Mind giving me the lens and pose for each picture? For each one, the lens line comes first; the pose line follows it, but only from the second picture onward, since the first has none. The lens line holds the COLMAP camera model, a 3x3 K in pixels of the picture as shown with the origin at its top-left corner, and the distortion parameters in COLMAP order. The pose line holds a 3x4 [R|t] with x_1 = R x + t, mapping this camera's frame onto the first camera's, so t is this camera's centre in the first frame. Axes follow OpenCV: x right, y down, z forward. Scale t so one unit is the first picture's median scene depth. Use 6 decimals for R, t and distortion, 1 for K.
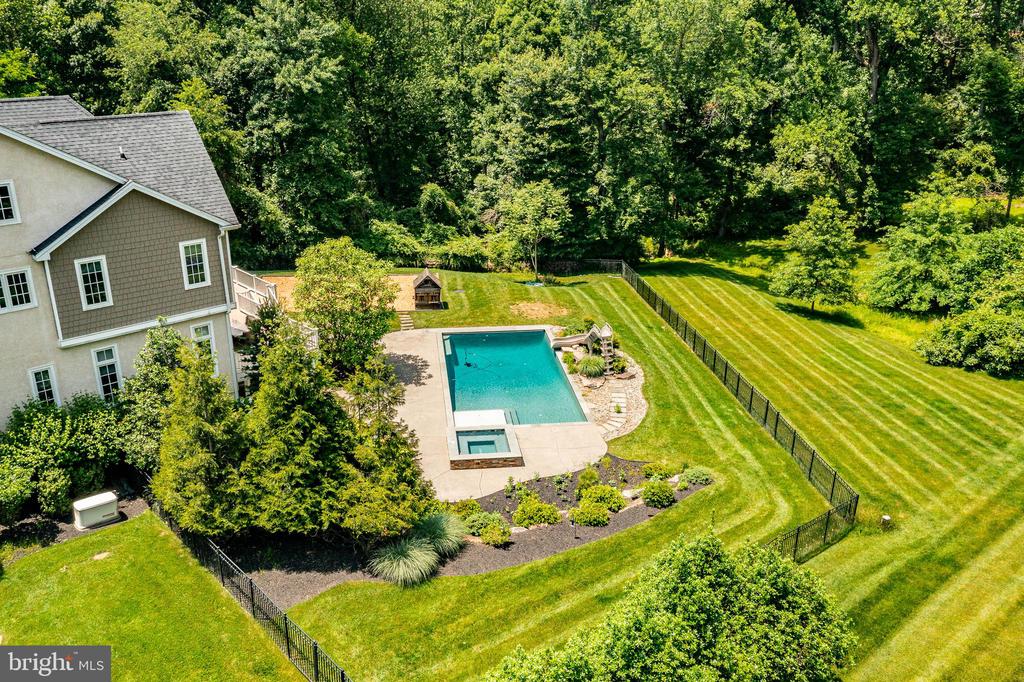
lens RADIAL K [[820.0, 0, 511.9], [0, 820.0, 344.6], [0, 0, 1]] dist [-0.012532, -0.001266]
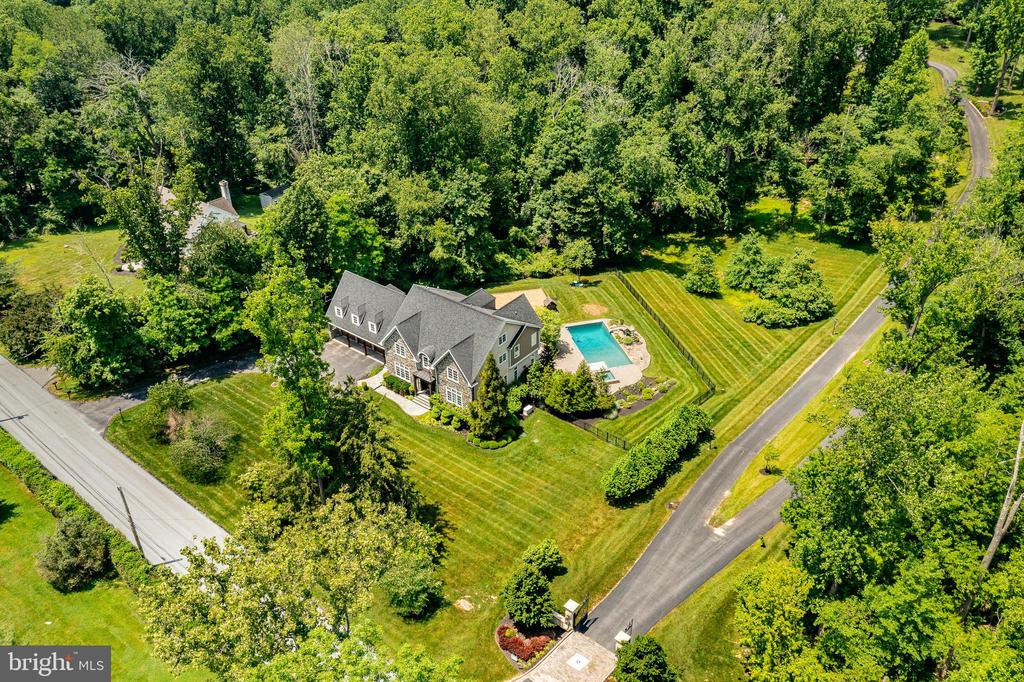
lens RADIAL K [[812.5, 0, 509.6], [0, 812.5, 346.6], [0, 0, 1]] dist [-0.006204, -0.001041]
pose [[0.989265, -0.092953, 0.112761, -0.569585], [0.068383, 0.976383, 0.204941, -0.507510], [-0.129148, -0.195030, 0.972257, -1.534486]]
